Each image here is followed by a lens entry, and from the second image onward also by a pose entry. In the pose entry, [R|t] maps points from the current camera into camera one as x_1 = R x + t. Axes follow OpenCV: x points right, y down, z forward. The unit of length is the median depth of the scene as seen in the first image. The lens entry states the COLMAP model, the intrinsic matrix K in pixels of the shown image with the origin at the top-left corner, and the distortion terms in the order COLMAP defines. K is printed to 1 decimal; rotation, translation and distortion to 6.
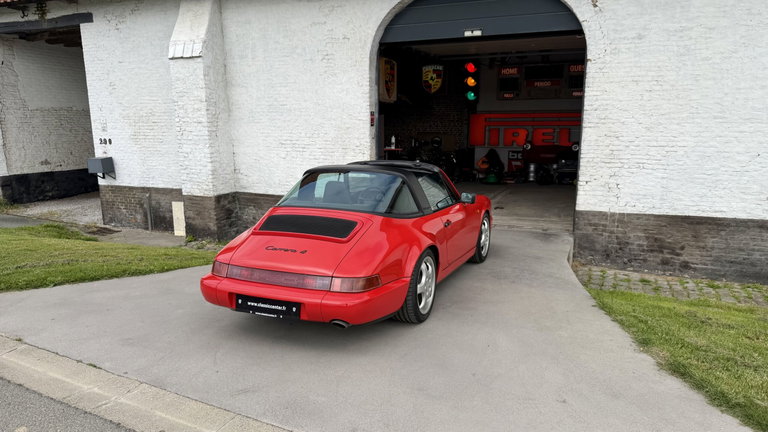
lens RADIAL K [[538.8, 0, 378.3], [0, 538.8, 222.3], [0, 0, 1]] dist [0.035320, -0.060096]
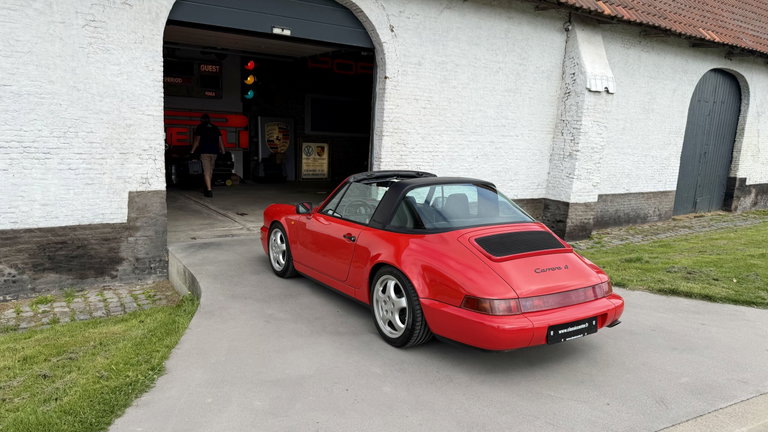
lens RADIAL K [[538.8, 0, 386.7], [0, 538.8, 223.4], [0, 0, 1]] dist [0.035320, -0.060096]
pose [[0.543709, -0.118908, 0.830807, -0.602110], [0.109567, 0.991497, 0.070202, -0.070004], [-0.832091, 0.052860, 0.552115, 0.376231]]
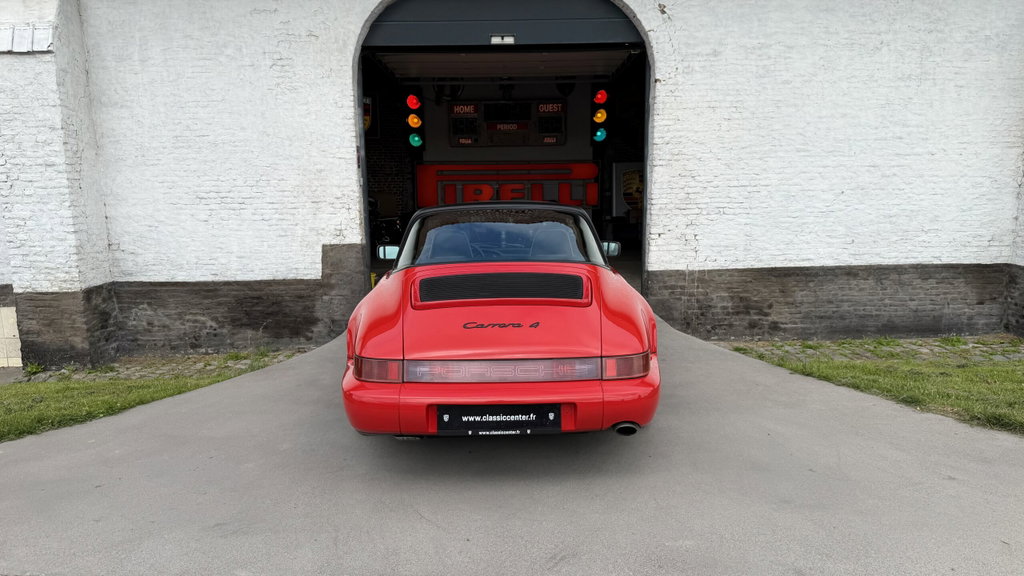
lens RADIAL K [[718.4, 0, 504.4], [0, 718.4, 294.9], [0, 0, 1]] dist [0.035320, -0.060096]
pose [[0.912875, -0.070942, 0.402028, -0.263319], [0.088030, 0.995825, -0.024164, 0.020287], [-0.398635, 0.057450, 0.915308, 0.136450]]
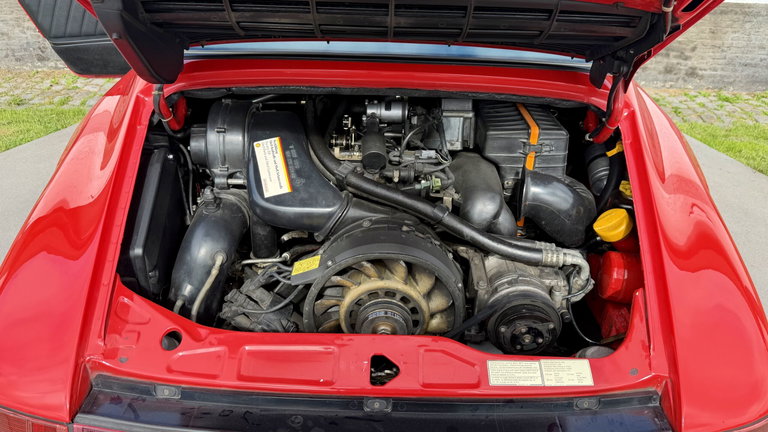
lens RADIAL K [[538.8, 0, 388.6], [0, 538.8, 224.2], [0, 0, 1]] dist [0.035320, -0.060096]
pose [[0.910768, -0.194696, 0.364136, -0.128008], [0.038760, 0.918276, 0.394038, -0.038912], [-0.411095, -0.344763, 0.843883, 0.465349]]
